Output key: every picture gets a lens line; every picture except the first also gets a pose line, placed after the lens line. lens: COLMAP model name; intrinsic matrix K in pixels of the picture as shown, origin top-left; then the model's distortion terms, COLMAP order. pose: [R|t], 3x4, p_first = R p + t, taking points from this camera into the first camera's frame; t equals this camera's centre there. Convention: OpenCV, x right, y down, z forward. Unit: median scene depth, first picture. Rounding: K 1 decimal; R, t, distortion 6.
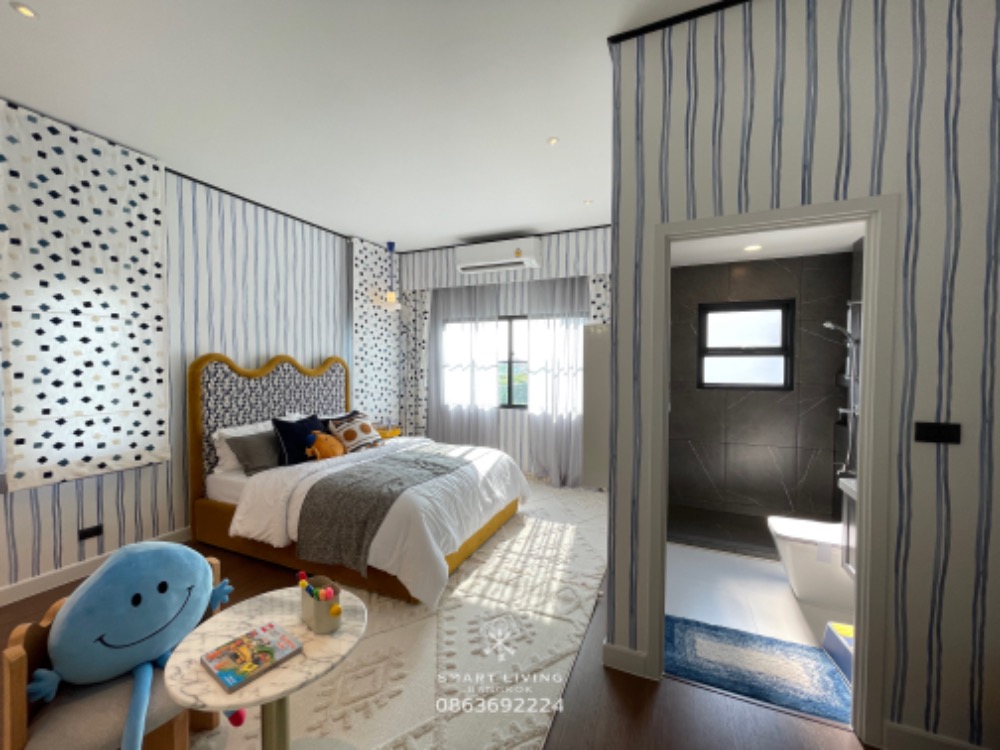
lens RADIAL K [[403.5, 0, 496.7], [0, 403.5, 375.1], [0, 0, 1]] dist [-0.002026, -0.000468]
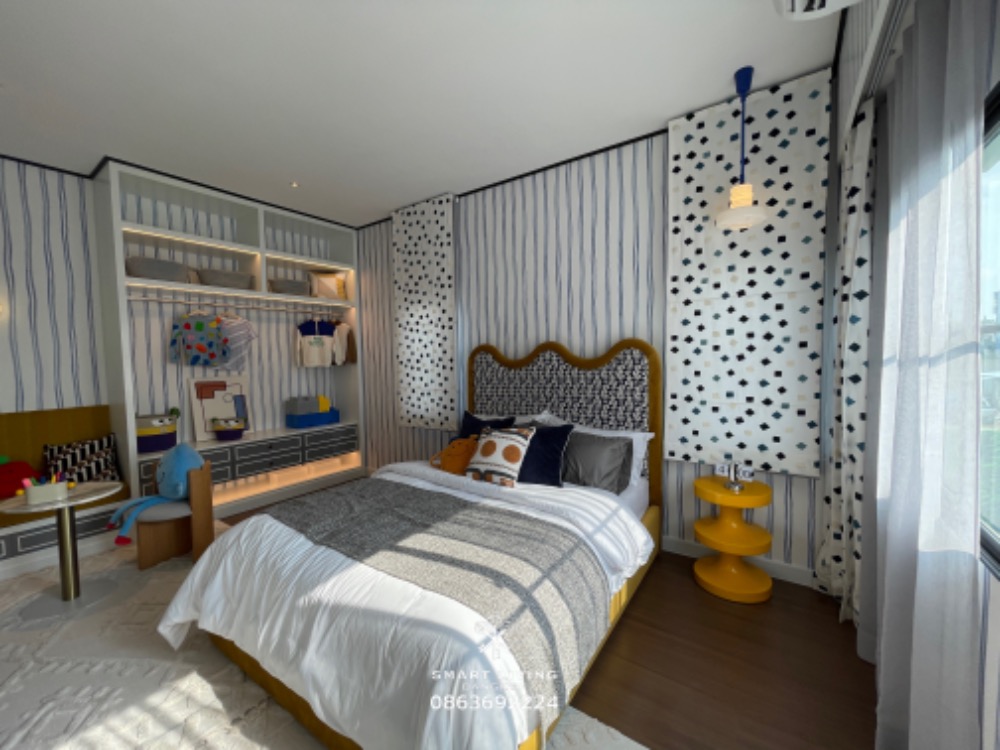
lens RADIAL K [[403.5, 0, 496.7], [0, 403.5, 372.1], [0, 0, 1]] dist [-0.002026, -0.000468]
pose [[-0.181251, 0.052337, -0.982043, 0.348869], [0.000684, 0.998589, 0.053092, -0.036118], [0.983437, 0.008952, -0.181032, 1.197539]]
